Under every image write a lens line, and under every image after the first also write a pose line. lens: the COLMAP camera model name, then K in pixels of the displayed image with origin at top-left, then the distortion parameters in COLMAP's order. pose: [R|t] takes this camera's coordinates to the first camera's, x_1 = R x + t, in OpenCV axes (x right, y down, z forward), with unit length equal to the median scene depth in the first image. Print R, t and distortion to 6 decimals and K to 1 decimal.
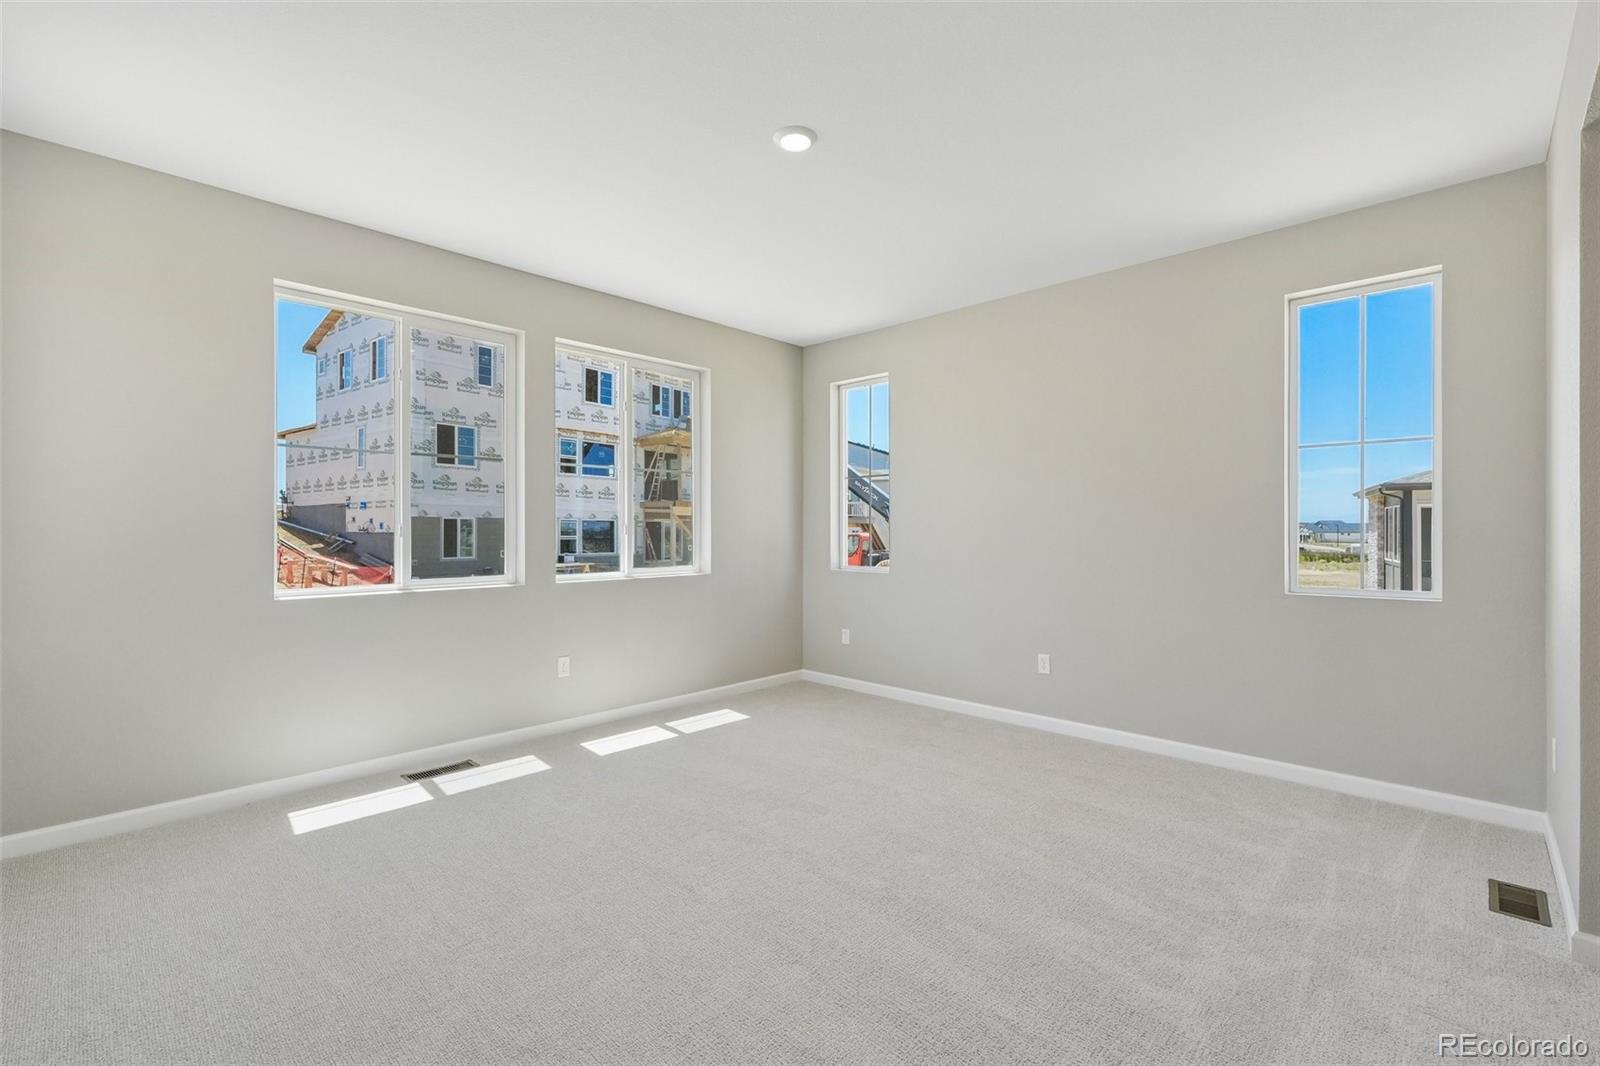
lens RADIAL K [[687.1, 0, 797.6], [0, 687.1, 526.7], [0, 0, 1]] dist [0.001291, 0.000307]
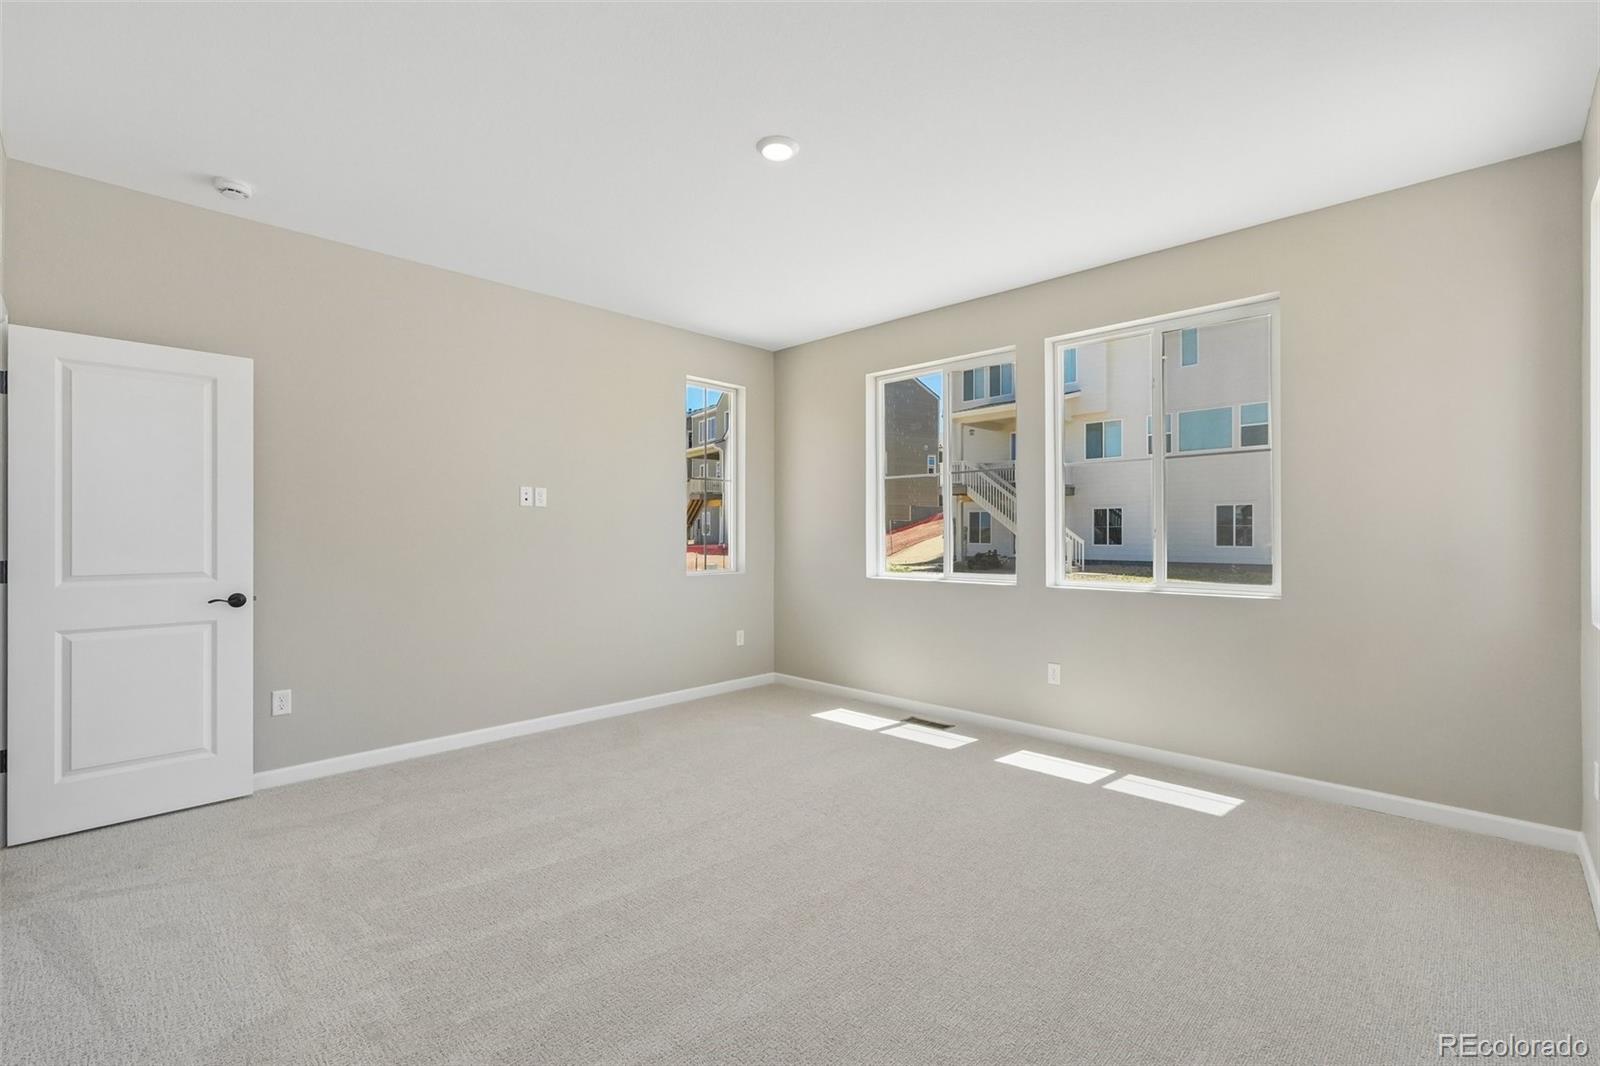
lens RADIAL K [[687.1, 0, 797.0], [0, 687.1, 529.8], [0, 0, 1]] dist [0.001291, 0.000307]
pose [[0.008809, -0.006123, -0.999942, 0.701343], [0.010753, 0.999924, -0.006028, 0.003037], [0.999903, -0.010699, 0.008874, 0.705486]]
